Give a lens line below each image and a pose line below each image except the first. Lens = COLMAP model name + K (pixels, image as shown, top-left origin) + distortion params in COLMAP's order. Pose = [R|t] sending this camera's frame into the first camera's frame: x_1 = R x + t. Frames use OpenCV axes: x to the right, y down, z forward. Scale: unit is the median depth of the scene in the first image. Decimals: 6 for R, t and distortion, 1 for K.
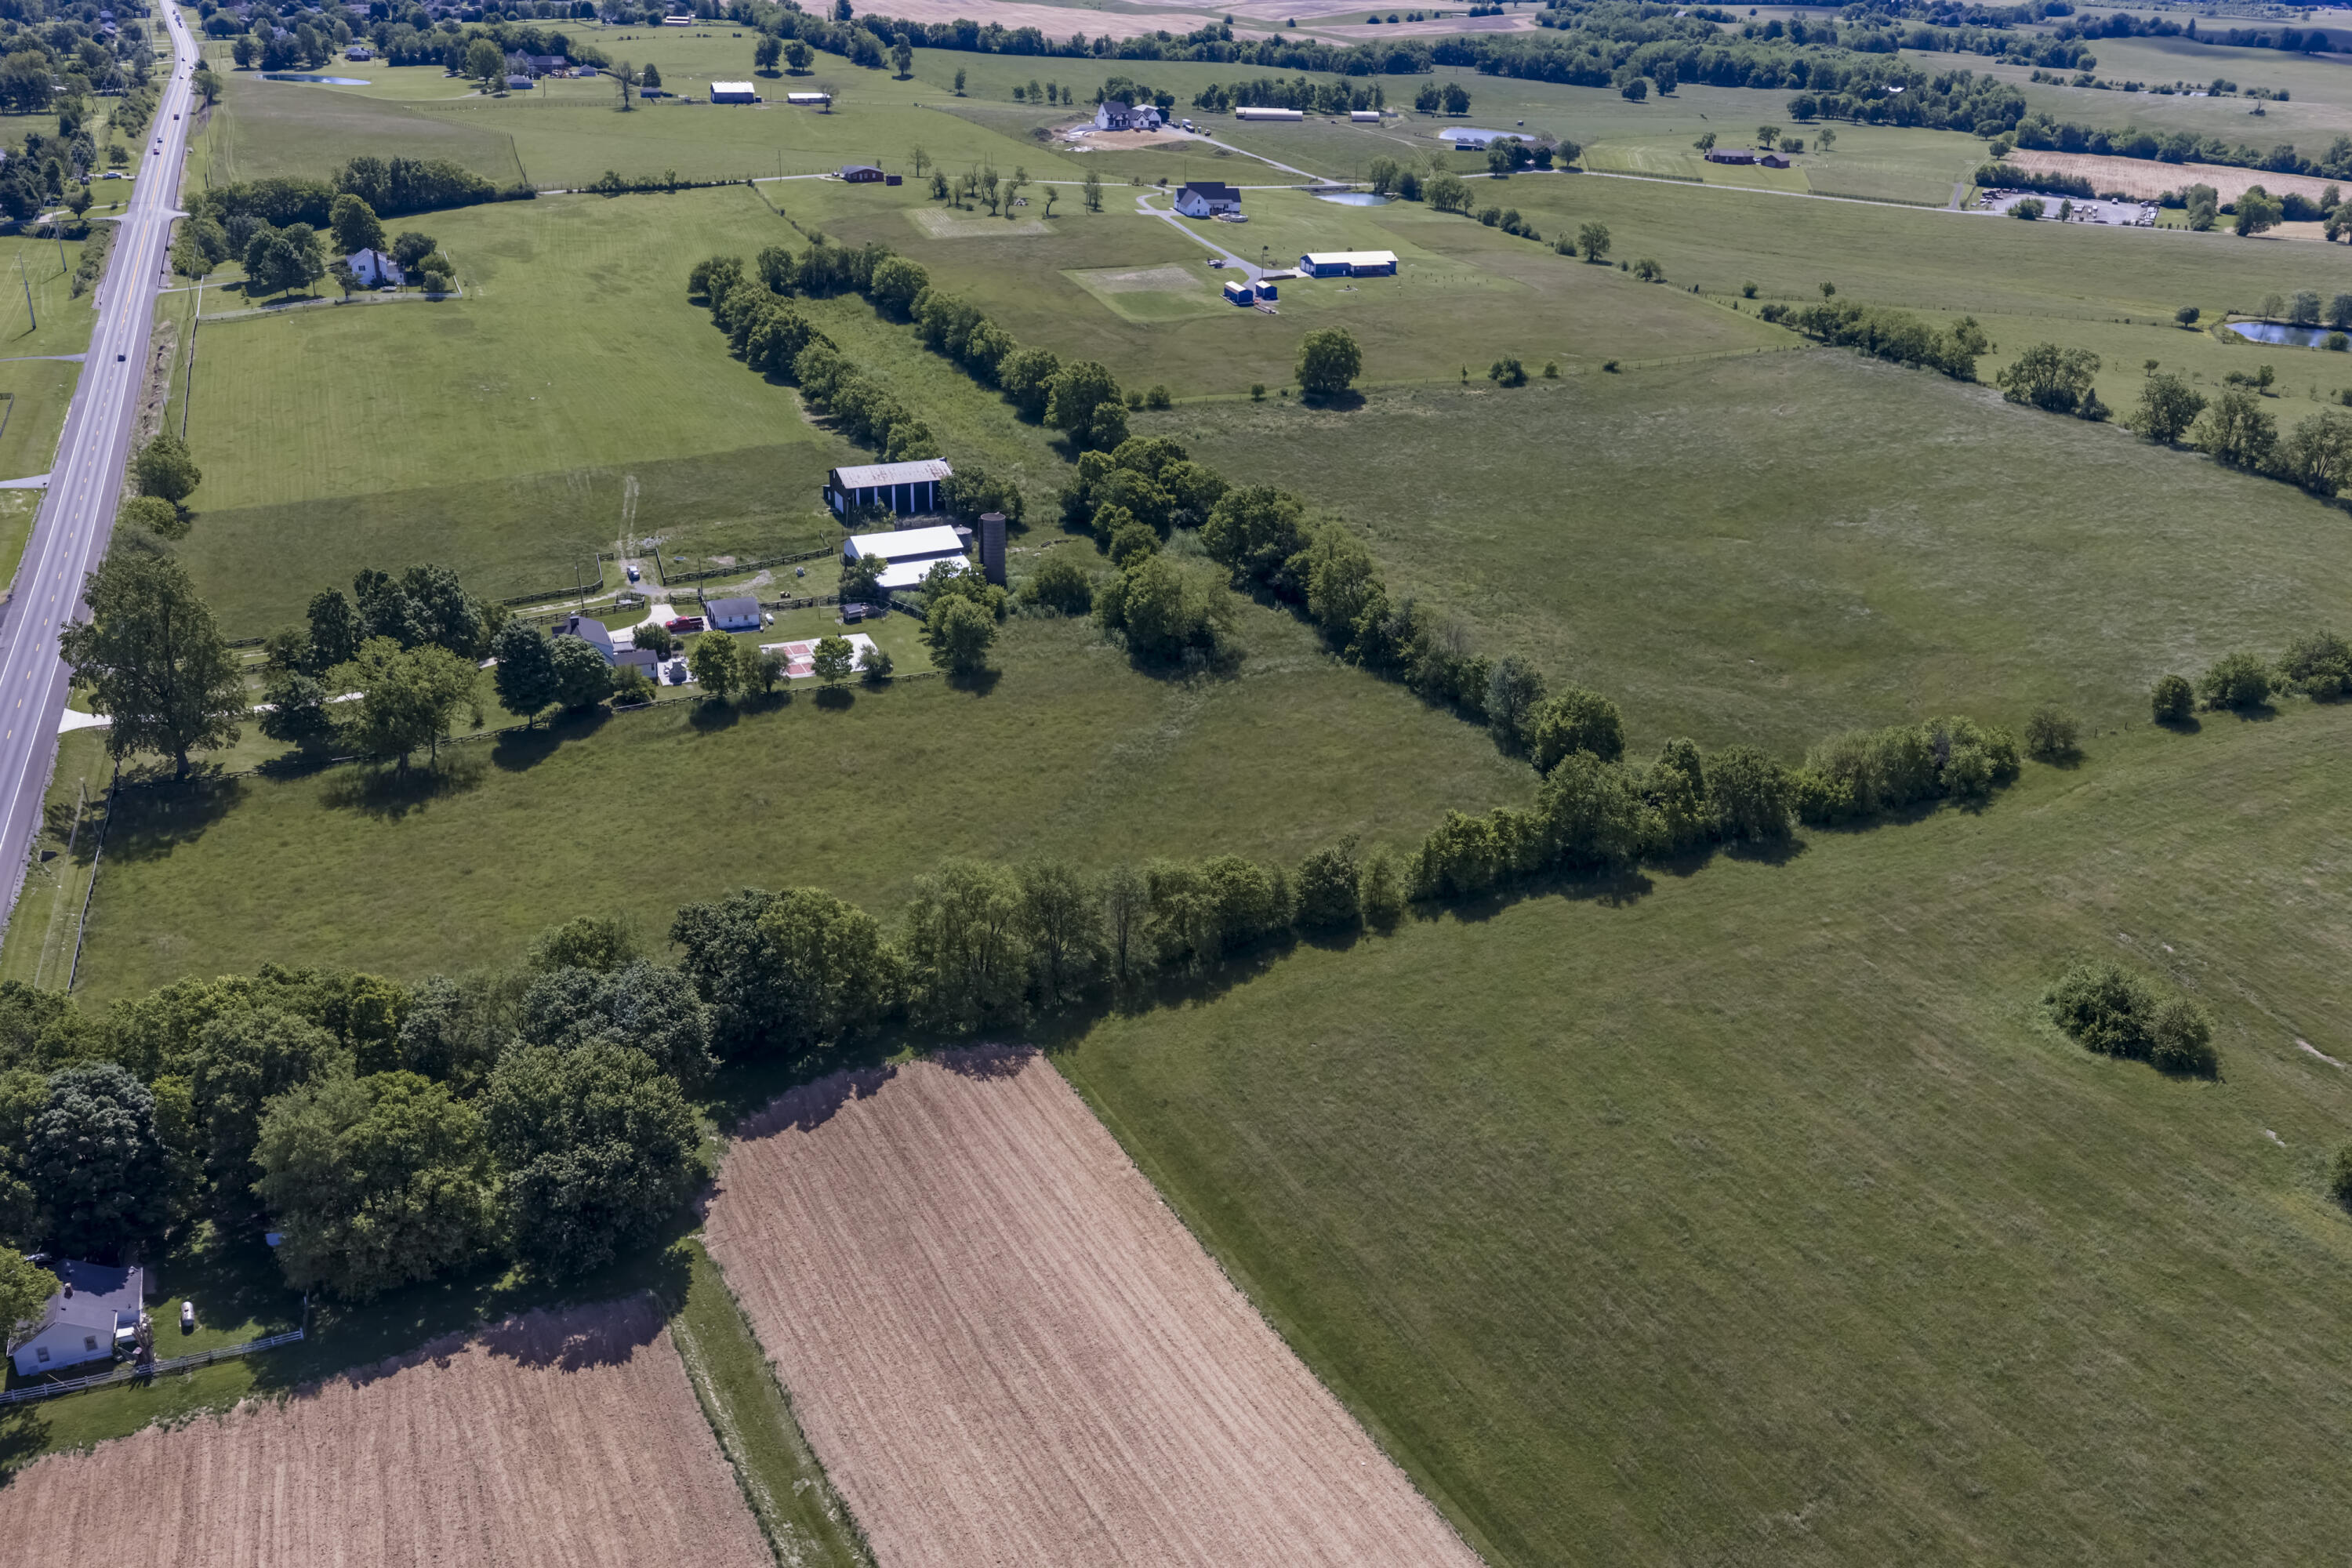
lens RADIAL K [[1948.2, 0, 1182.0], [0, 1948.2, 767.2], [0, 0, 1]] dist [0.015106, -0.022234]
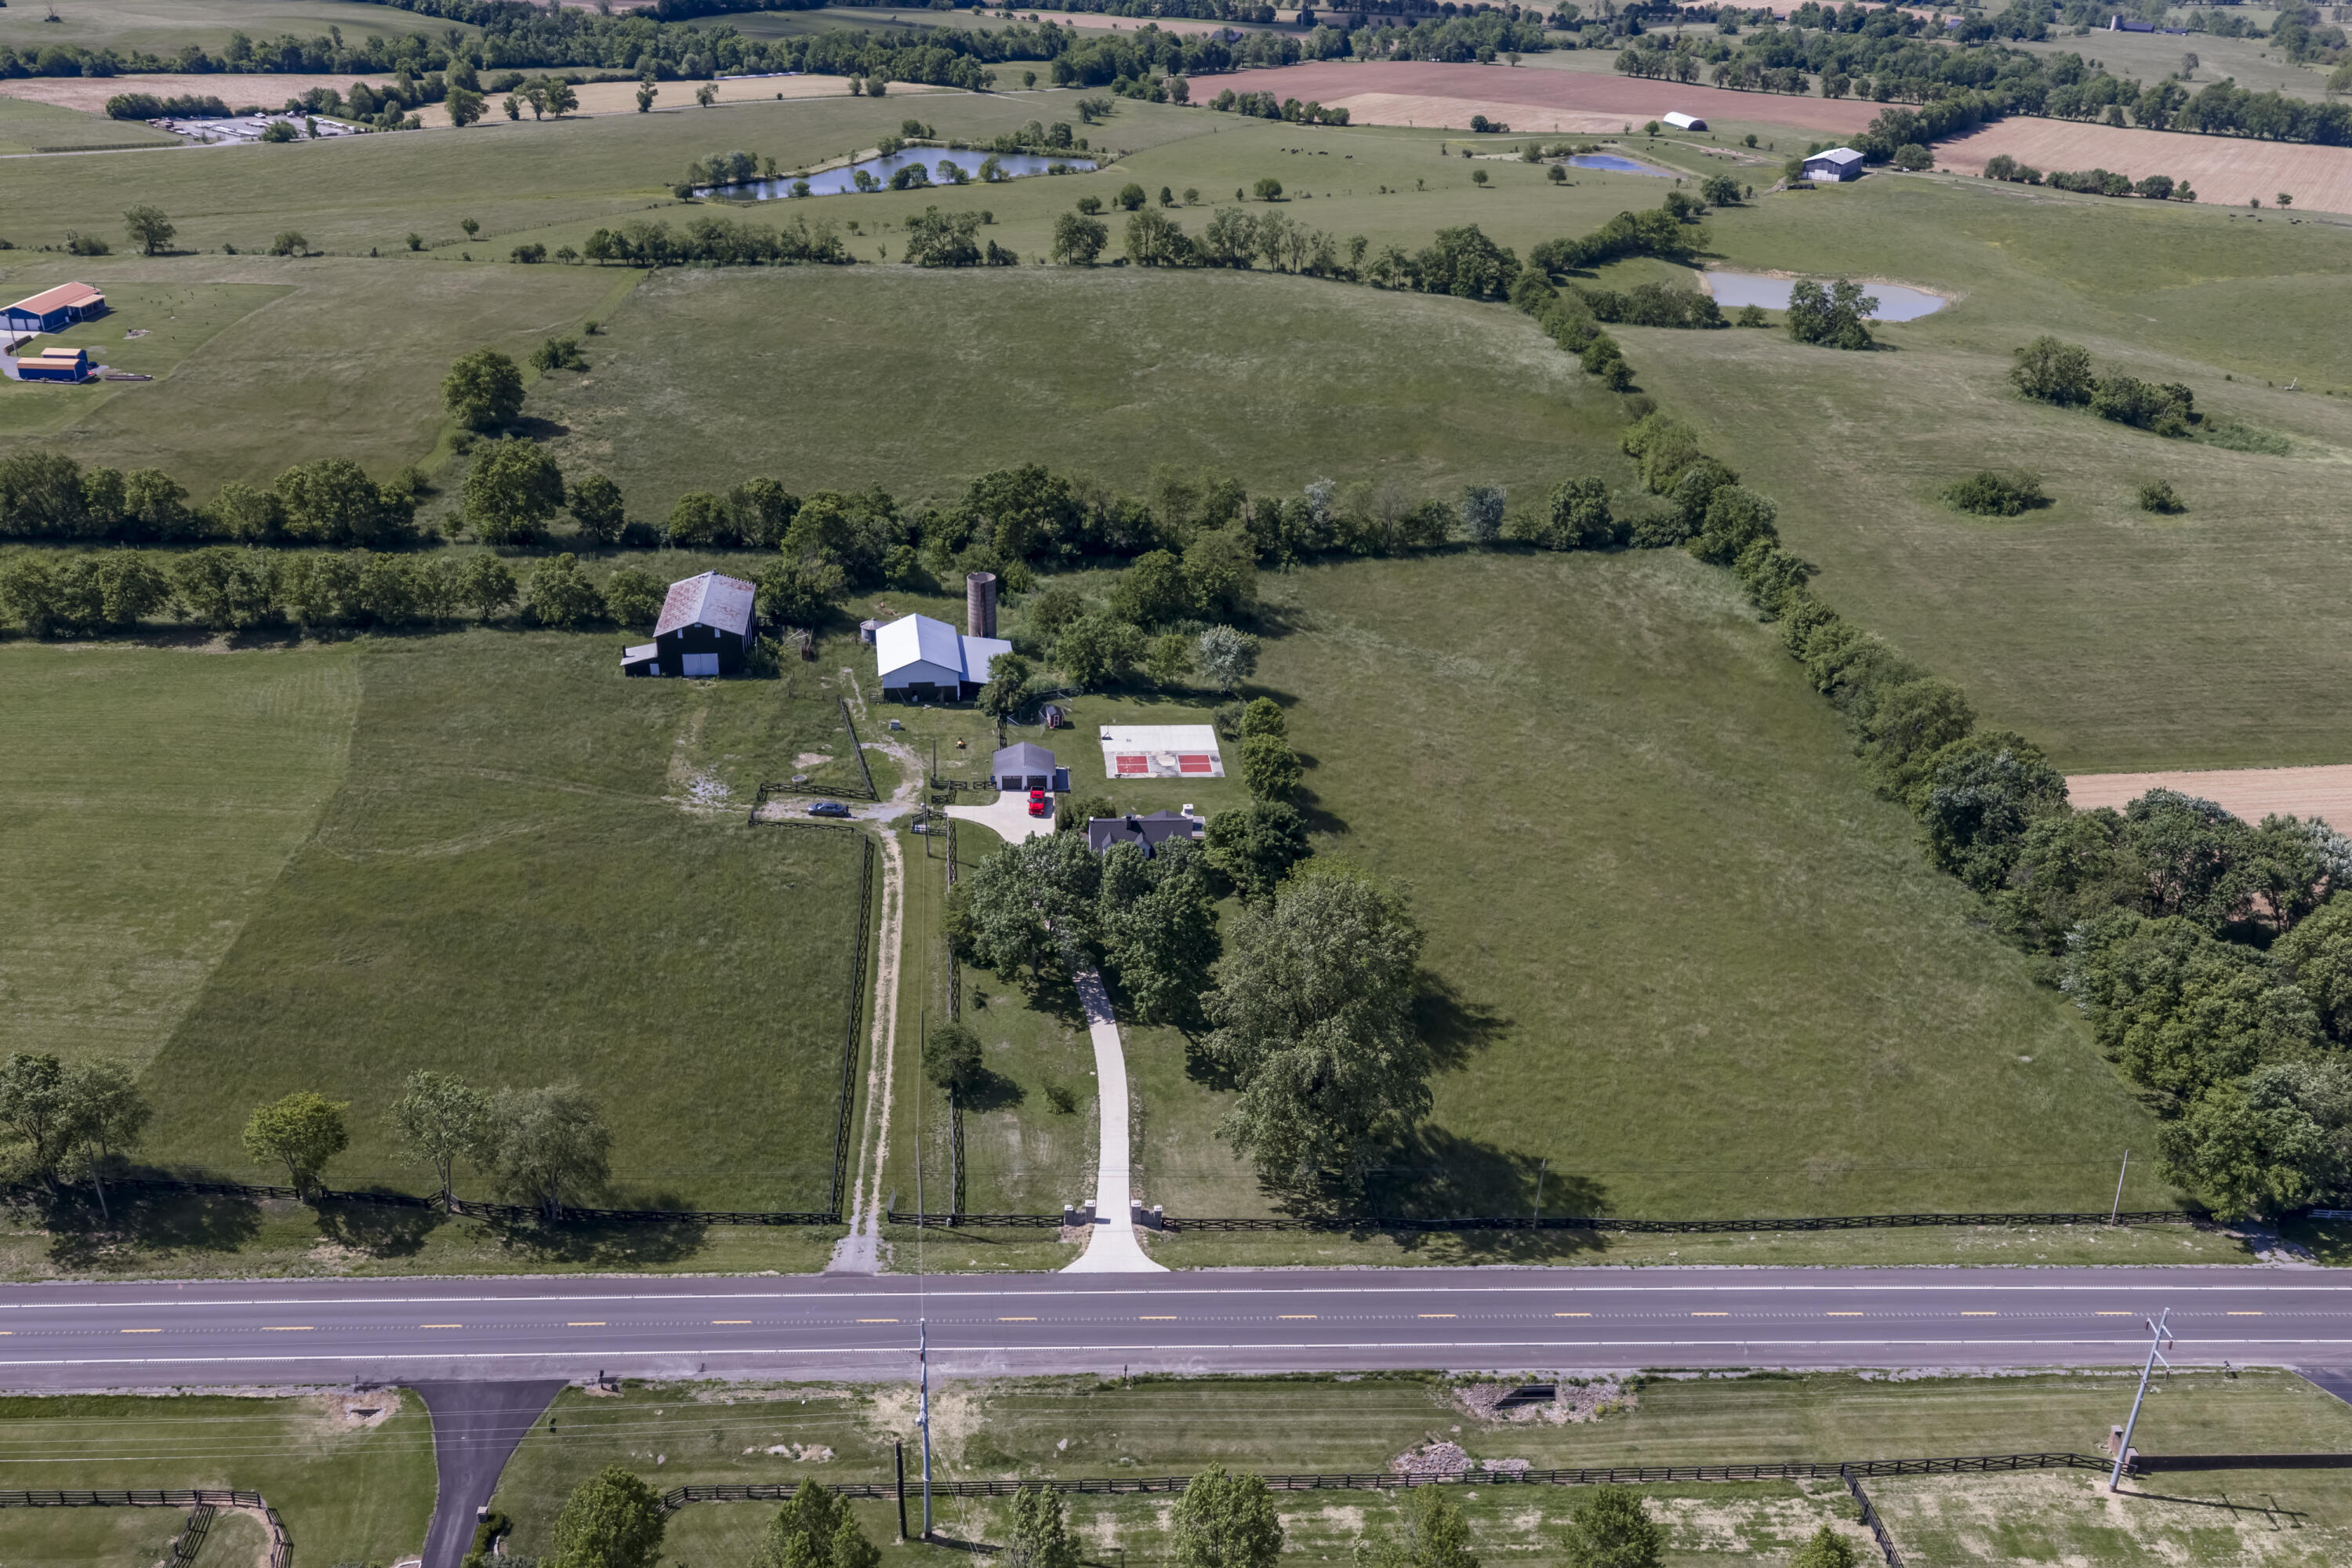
lens RADIAL K [[1948.2, 0, 1182.0], [0, 1948.2, 767.2], [0, 0, 1]] dist [0.015106, -0.022234]
pose [[0.327111, -0.416584, 0.848207, -0.640818], [0.372169, 0.881837, 0.289574, -0.208040], [-0.868613, 0.220953, 0.443498, 0.428257]]
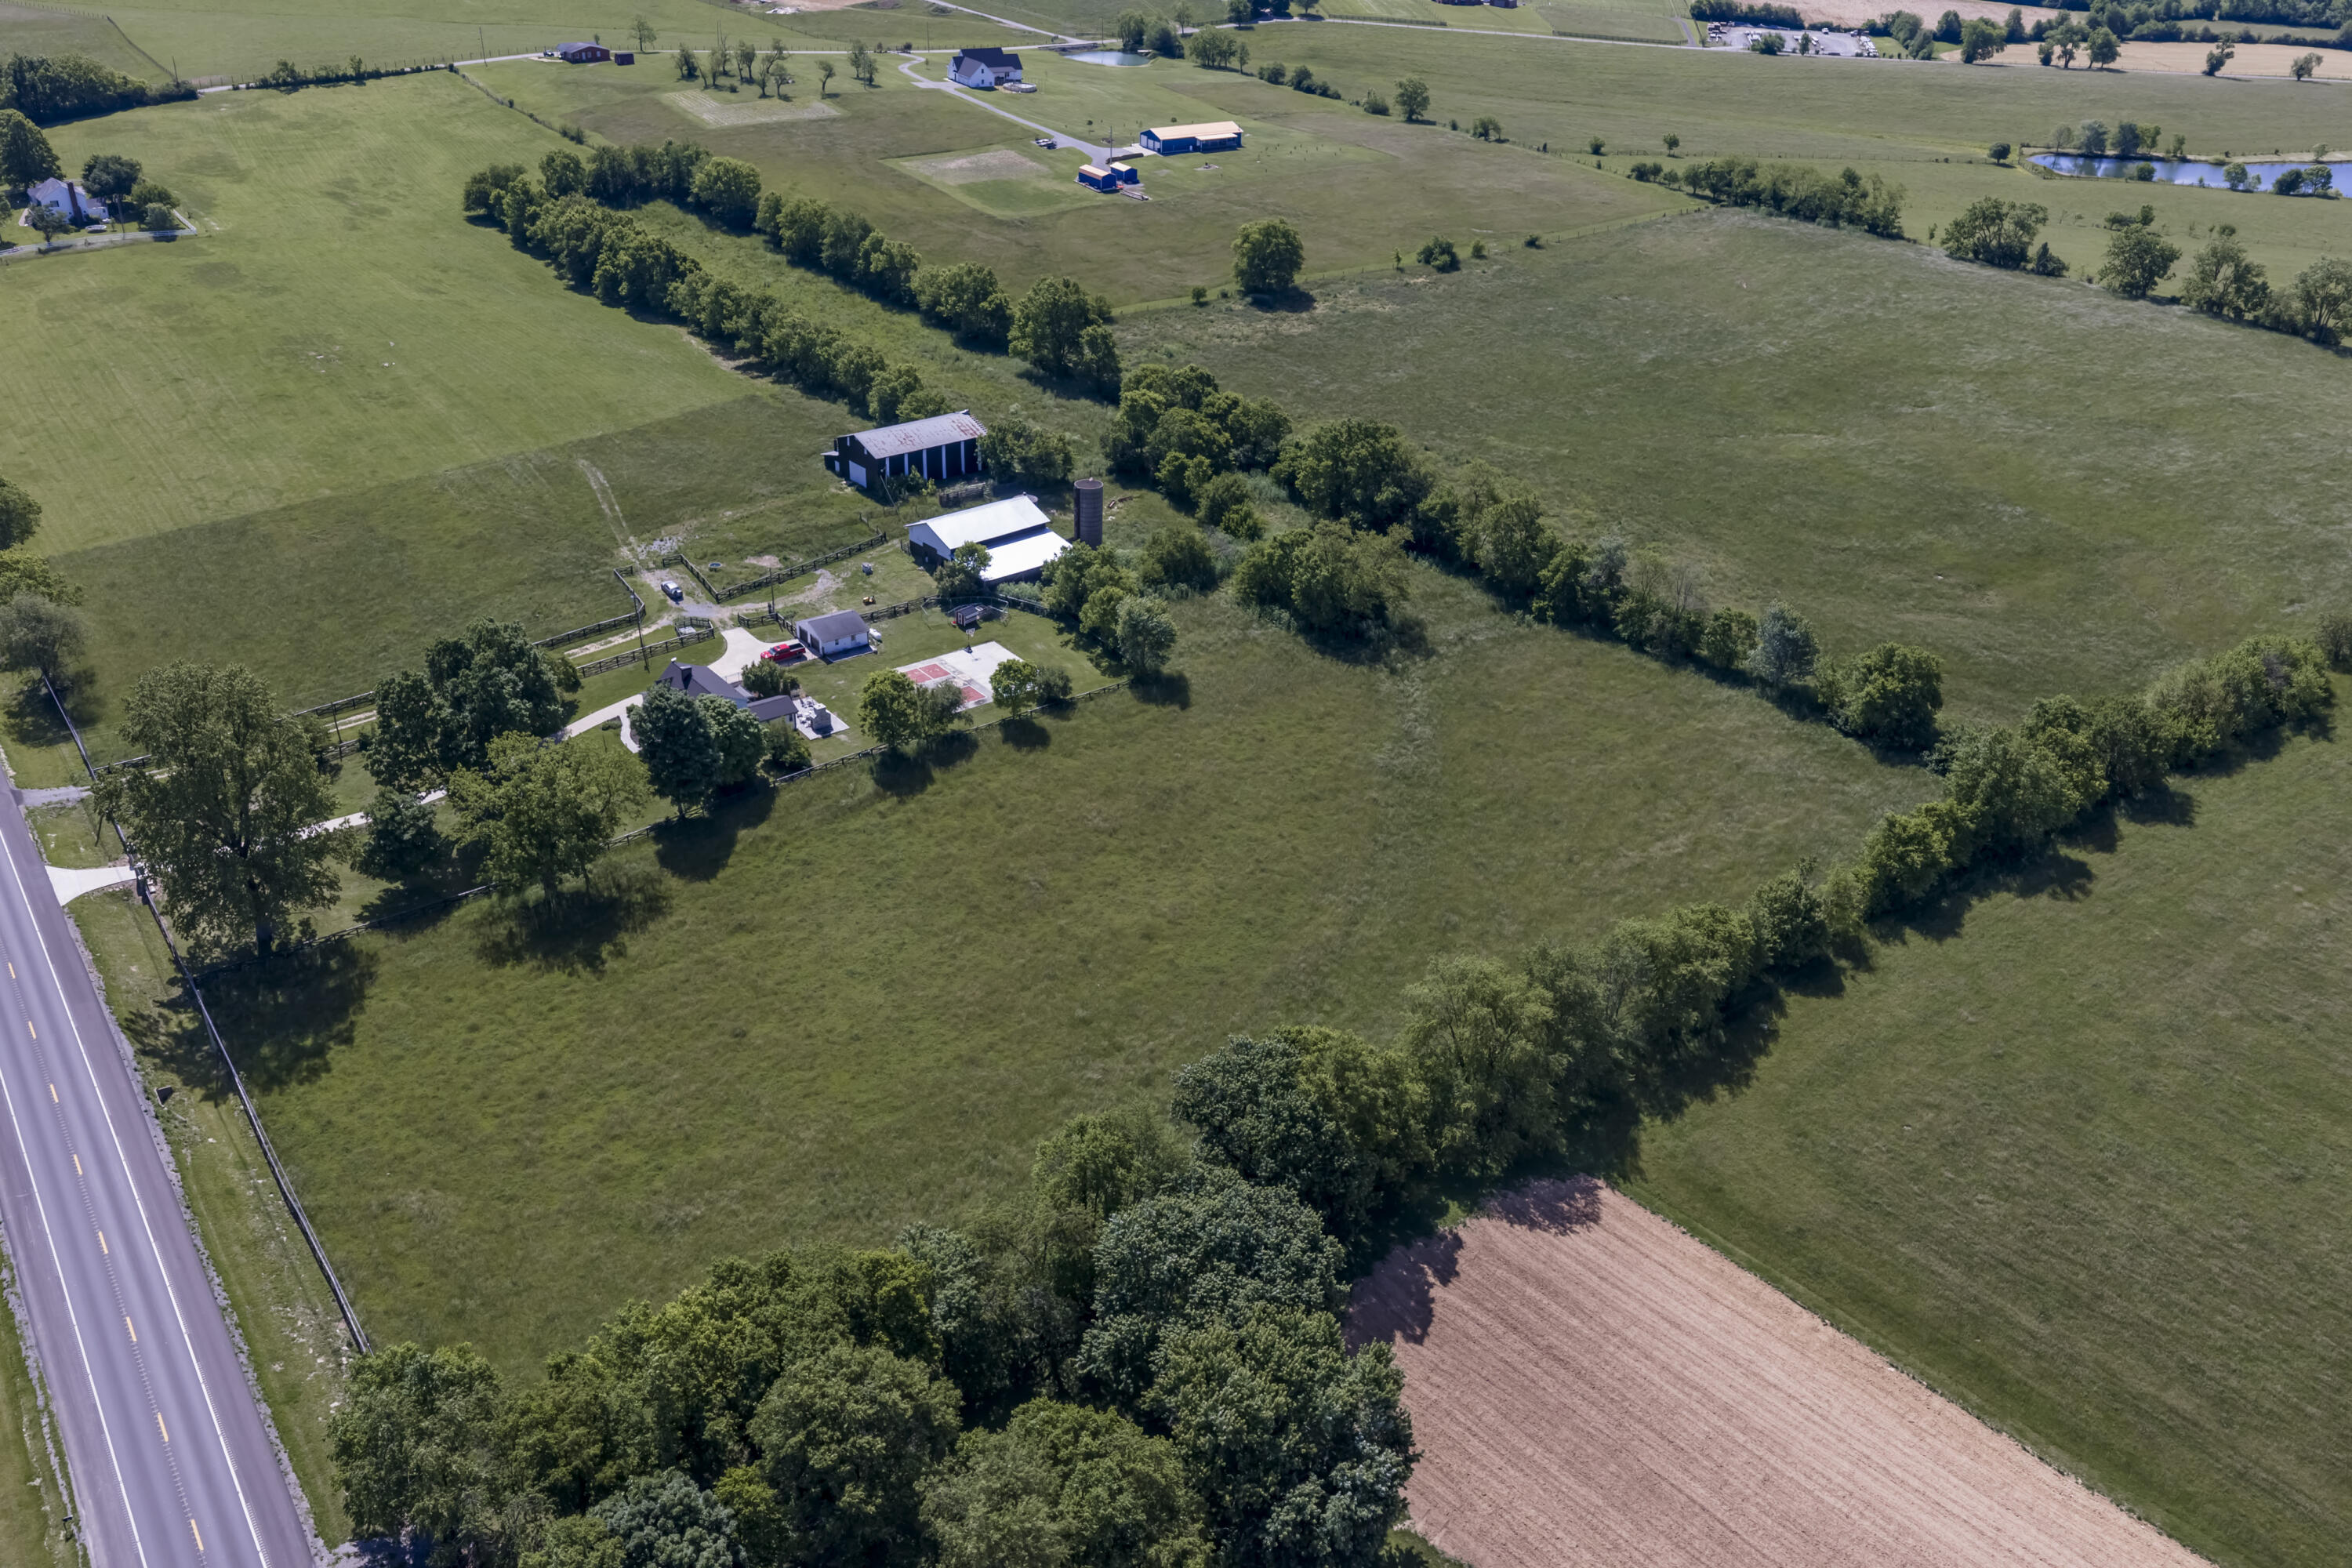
lens RADIAL K [[1948.2, 0, 1182.0], [0, 1948.2, 767.2], [0, 0, 1]] dist [0.015106, -0.022234]
pose [[0.970938, -0.113905, 0.210486, -0.193160], [0.097616, 0.991479, 0.086255, -0.057443], [-0.218518, -0.063201, 0.973784, 0.113708]]
